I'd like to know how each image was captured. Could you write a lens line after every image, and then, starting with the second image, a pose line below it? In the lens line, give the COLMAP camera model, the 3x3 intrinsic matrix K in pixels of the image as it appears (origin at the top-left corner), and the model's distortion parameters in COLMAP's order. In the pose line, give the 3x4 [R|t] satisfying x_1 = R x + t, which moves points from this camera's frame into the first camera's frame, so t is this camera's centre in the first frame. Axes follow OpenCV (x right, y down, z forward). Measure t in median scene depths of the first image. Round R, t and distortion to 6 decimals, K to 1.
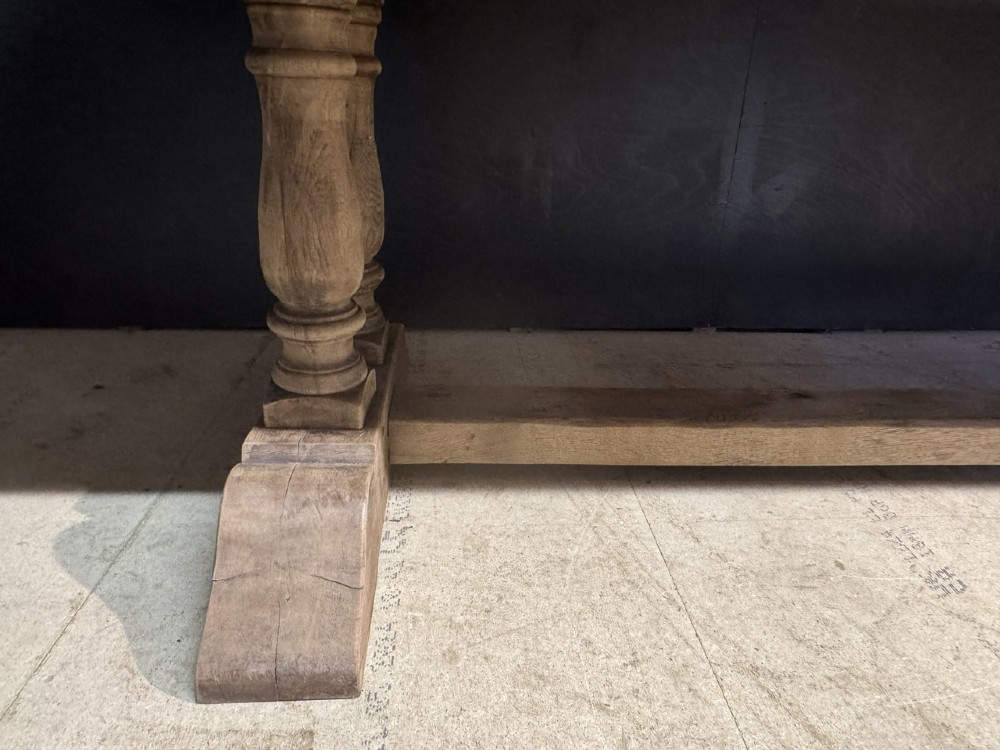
lens RADIAL K [[701.4, 0, 464.0], [0, 701.4, 371.7], [0, 0, 1]] dist [0.050518, -0.036968]
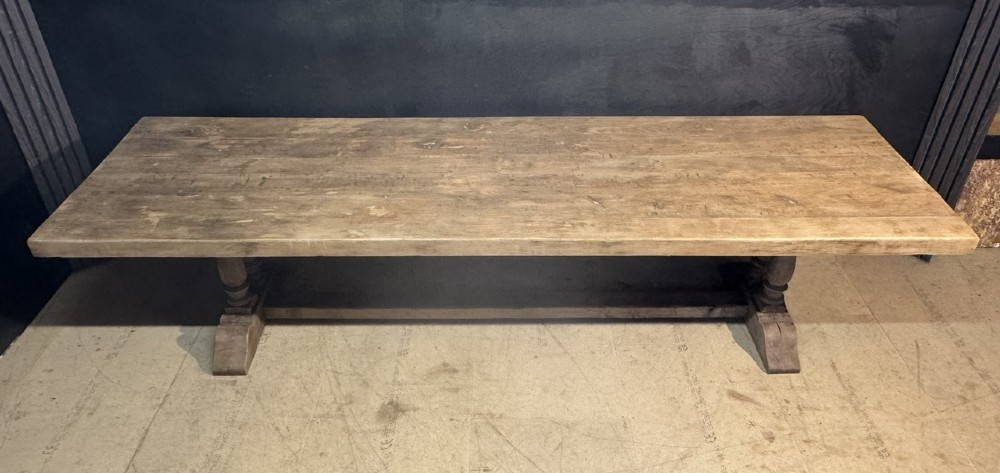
lens RADIAL K [[725.0, 0, 491.3], [0, 725.0, 283.9], [0, 0, 1]] dist [-0.003377, -0.002427]
pose [[0.999354, 0.002086, -0.035892, 1.382711], [0.006216, 0.973258, 0.229633, -1.032230], [0.035411, -0.229707, 0.972615, -2.929202]]
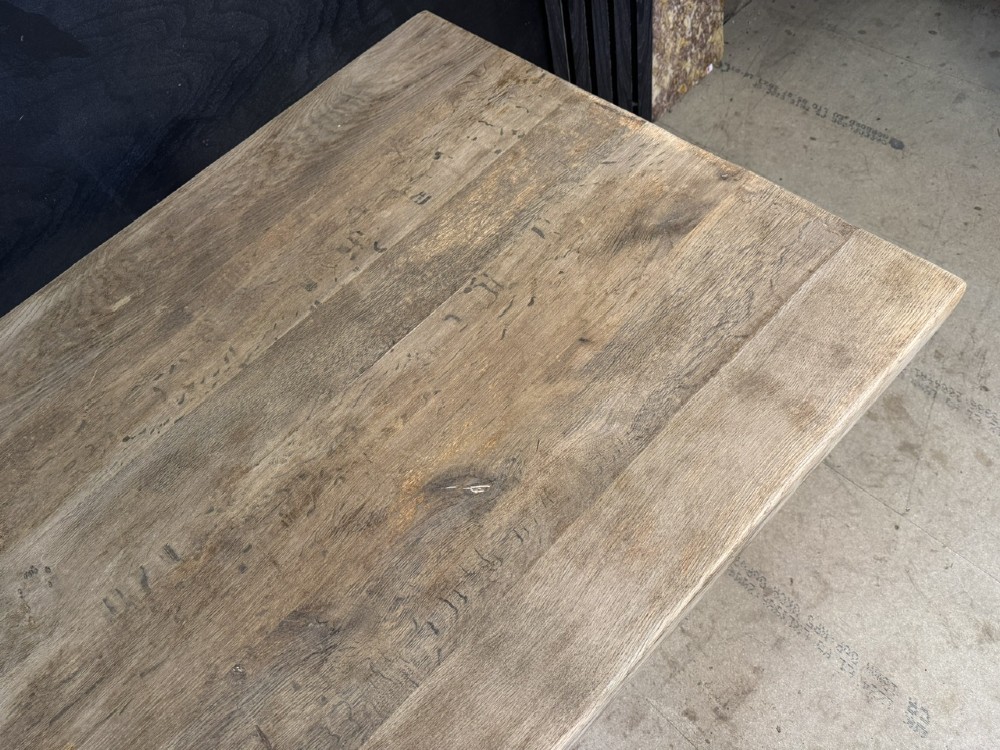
lens RADIAL K [[701.4, 0, 512.3], [0, 701.4, 383.9], [0, 0, 1]] dist [0.050518, -0.036968]
pose [[0.720239, -0.657828, 0.220267, 2.632562], [0.436068, 0.676249, 0.593744, -1.311250], [-0.539537, -0.331586, 0.773919, -0.131391]]
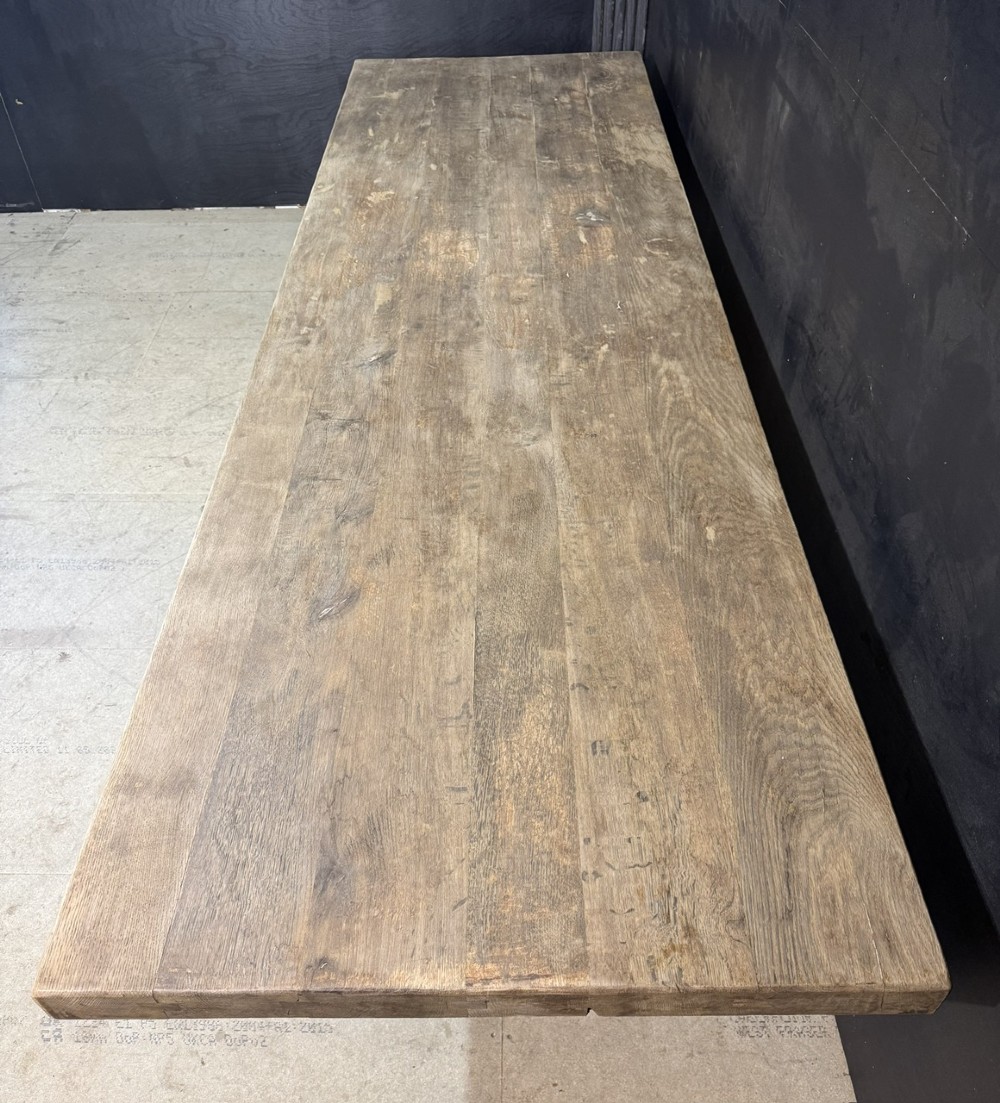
lens RADIAL K [[927.5, 0, 502.4], [0, 927.5, 552.6], [0, 0, 1]] dist [0.058040, -0.044623]
pose [[-0.024821, 0.680347, -0.732470, 4.020116], [-0.380860, 0.671003, 0.636160, -2.021245], [0.924299, 0.294759, 0.242462, 0.499989]]
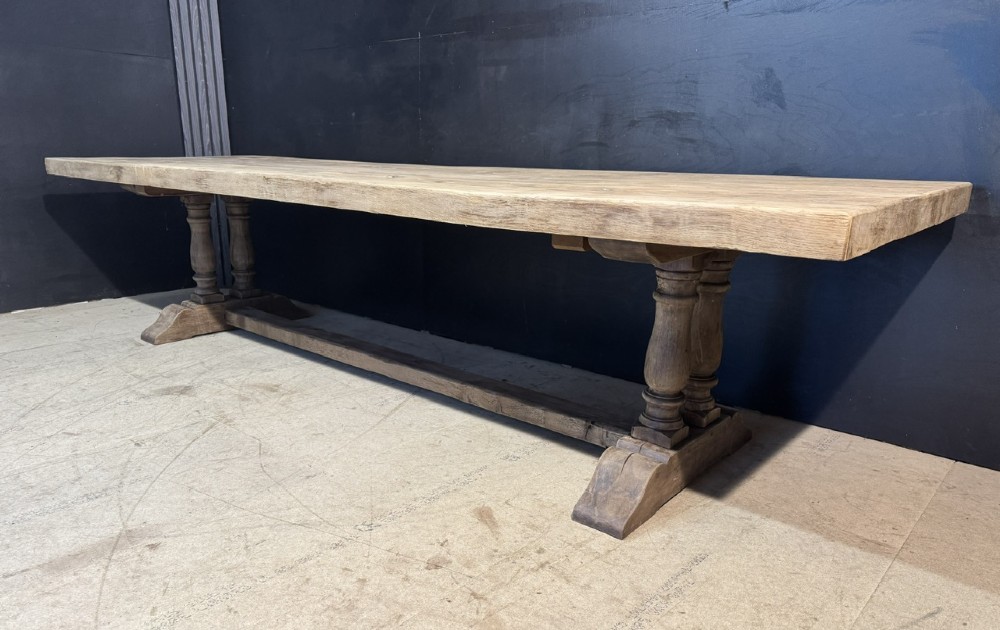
lens RADIAL K [[698.5, 0, 494.3], [0, 698.5, 366.8], [0, 0, 1]] dist [0.037492, -0.039241]
pose [[0.733105, 0.200208, -0.649980, 3.916277], [-0.270581, 0.962658, -0.008666, 0.007143], [0.623974, 0.182226, 0.759901, -0.993699]]
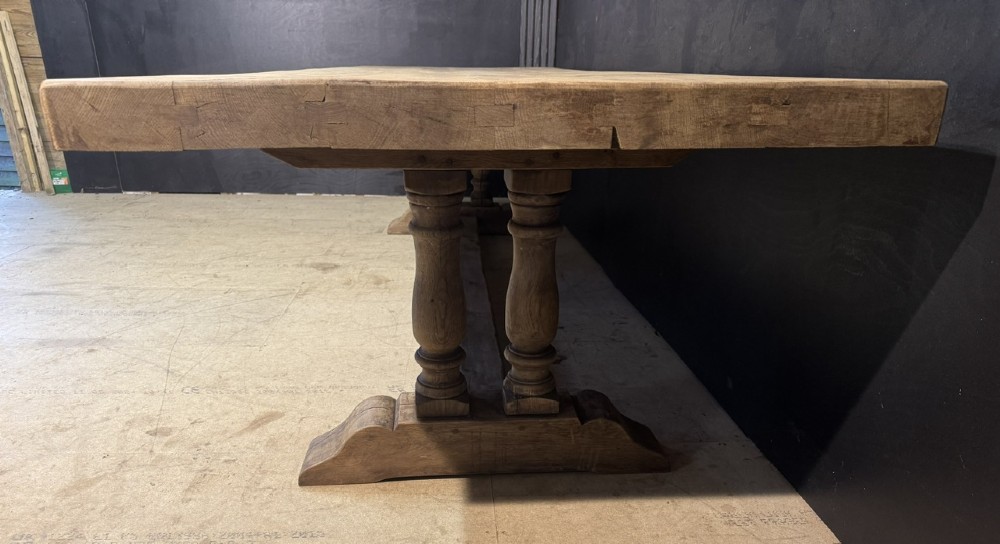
lens RADIAL K [[697.6, 0, 496.2], [0, 697.6, 376.0], [0, 0, 1]] dist [0.026075, -0.005057]
pose [[0.041593, 0.391896, -0.919069, 4.555068], [-0.406761, 0.846826, 0.342683, -0.711994], [0.912587, 0.359588, 0.194630, 0.921344]]
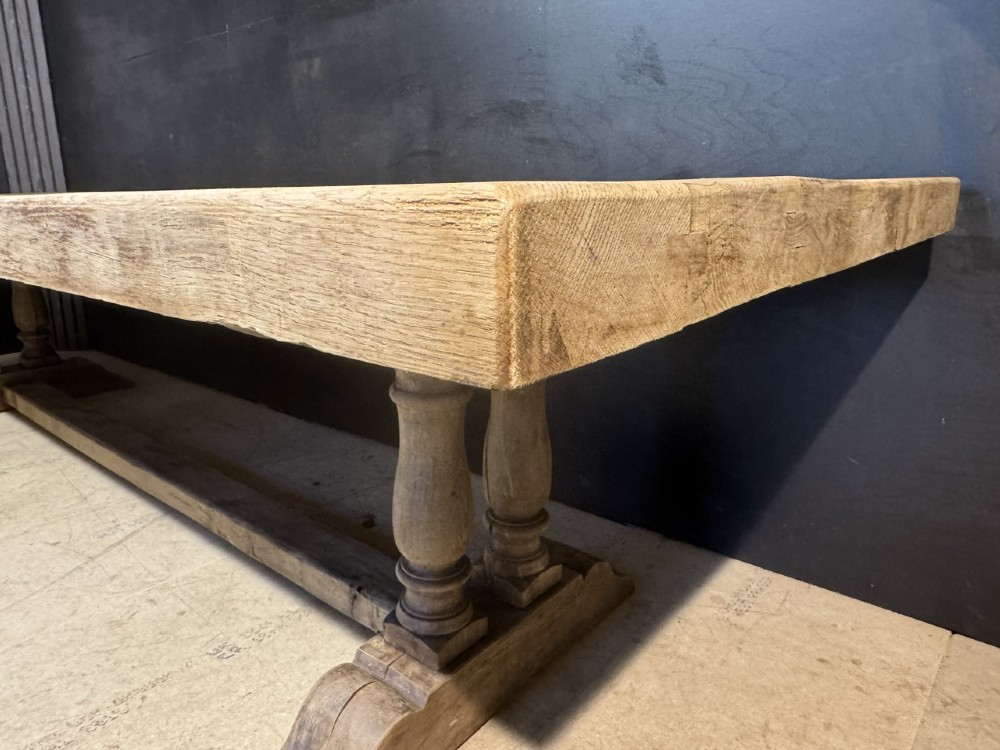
lens RADIAL K [[677.4, 0, 494.6], [0, 677.4, 375.0], [0, 0, 1]] dist [-0.011808, 0.012483]
pose [[0.743174, 0.154968, -0.650906, 3.679113], [-0.248672, 0.967099, -0.053675, -0.373050], [0.621173, 0.201752, 0.757259, 0.187055]]
